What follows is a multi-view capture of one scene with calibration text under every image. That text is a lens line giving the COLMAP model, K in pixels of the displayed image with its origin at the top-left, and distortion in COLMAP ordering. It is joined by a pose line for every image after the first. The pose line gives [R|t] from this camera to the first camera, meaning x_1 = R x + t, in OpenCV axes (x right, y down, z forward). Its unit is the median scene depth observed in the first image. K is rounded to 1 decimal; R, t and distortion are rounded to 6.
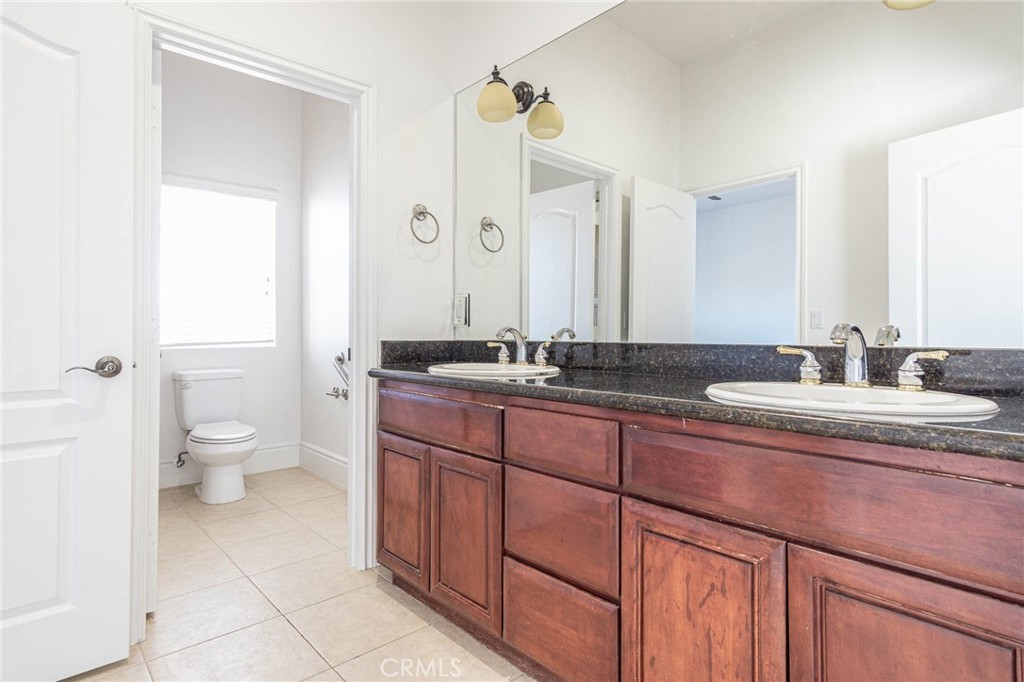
lens RADIAL K [[545.0, 0, 513.5], [0, 545.0, 324.1], [0, 0, 1]] dist [0.007100, 0.002241]
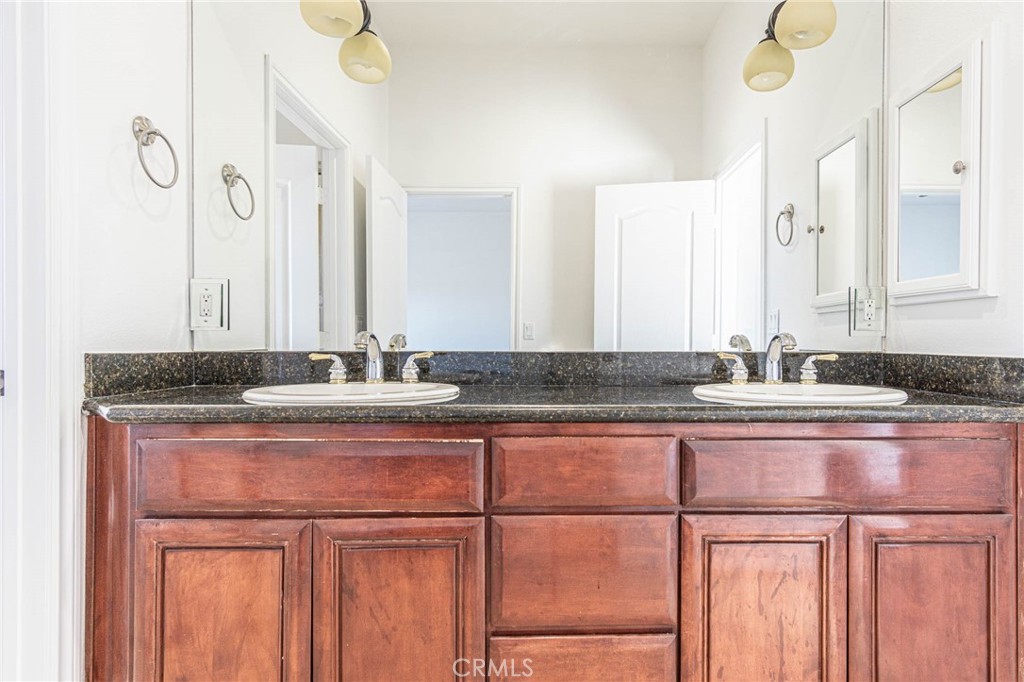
lens RADIAL K [[558.3, 0, 515.6], [0, 558.3, 340.1], [0, 0, 1]] dist [0.012912, -0.003186]
pose [[0.649312, 0.001539, 0.760521, -0.534627], [-0.015107, 0.999827, 0.010875, 0.006049], [-0.760372, -0.018551, 0.649223, 0.442599]]
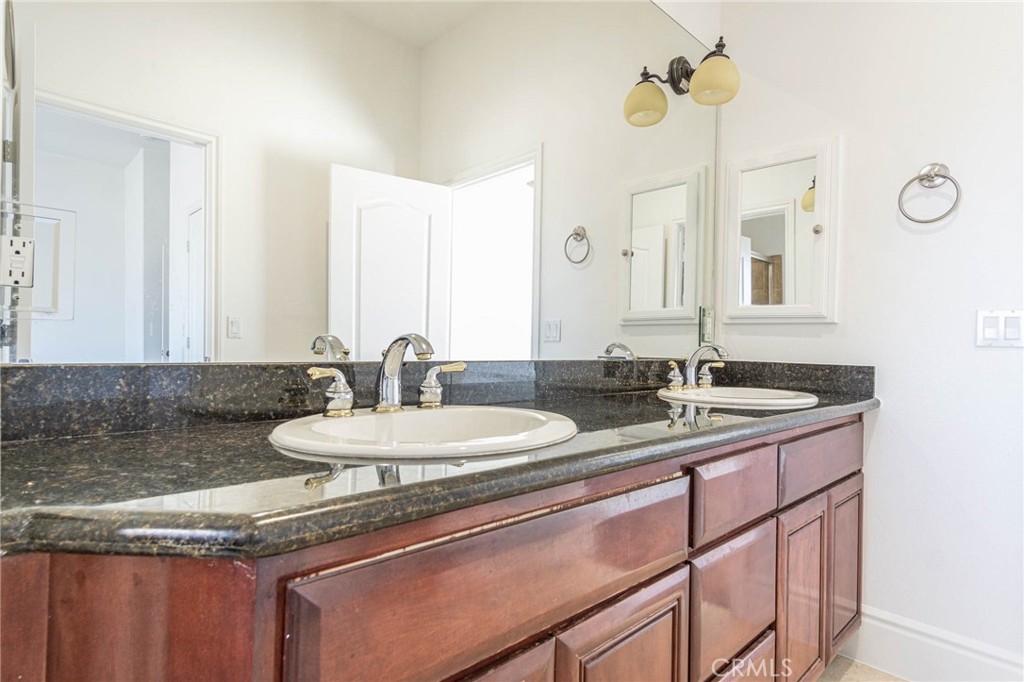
lens RADIAL K [[566.8, 0, 511.5], [0, 566.8, 345.7], [0, 0, 1]] dist [0.000551, -0.000079]
pose [[-0.061831, 0.001945, 0.998085, -0.599059], [-0.036360, 0.999330, -0.004200, 0.018216], [-0.997424, -0.036550, -0.061719, 1.130050]]
